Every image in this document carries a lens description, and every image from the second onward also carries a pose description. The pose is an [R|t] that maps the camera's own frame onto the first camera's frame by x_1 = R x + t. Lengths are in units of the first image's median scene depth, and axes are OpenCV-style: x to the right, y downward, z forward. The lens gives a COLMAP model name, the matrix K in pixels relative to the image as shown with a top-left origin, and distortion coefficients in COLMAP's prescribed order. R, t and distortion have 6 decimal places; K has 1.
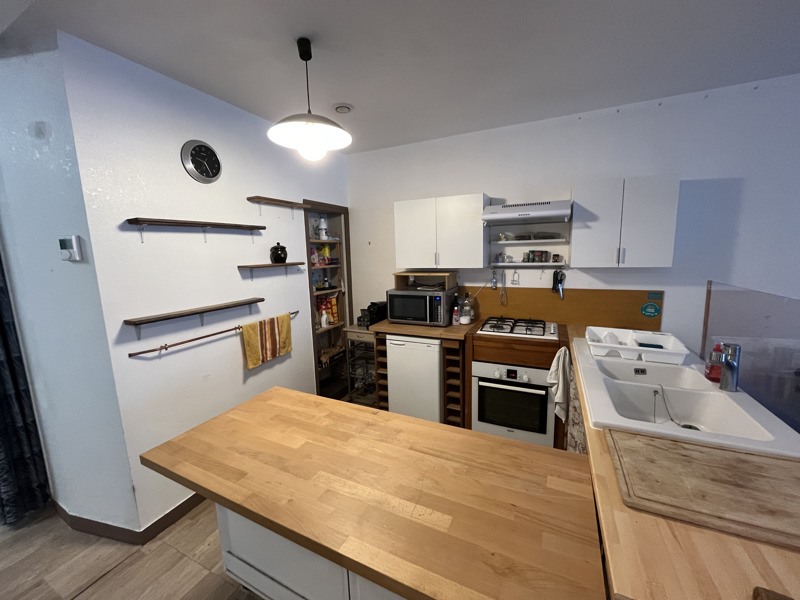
lens RADIAL K [[319.5, 0, 400.0], [0, 319.5, 300.0], [0, 0, 1]] dist [-0.001008, -0.000196]
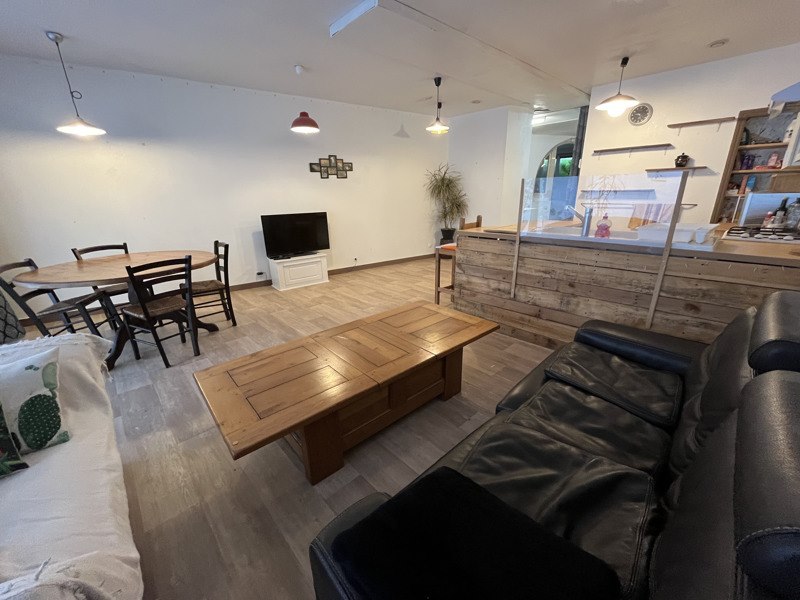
lens RADIAL K [[319.5, 0, 400.0], [0, 319.5, 300.0], [0, 0, 1]] dist [-0.001008, -0.000196]
pose [[-0.373711, 0.321904, -0.869895, 1.696053], [-0.121345, 0.912819, 0.389918, 0.033075], [0.919574, 0.251275, -0.302069, 0.400297]]
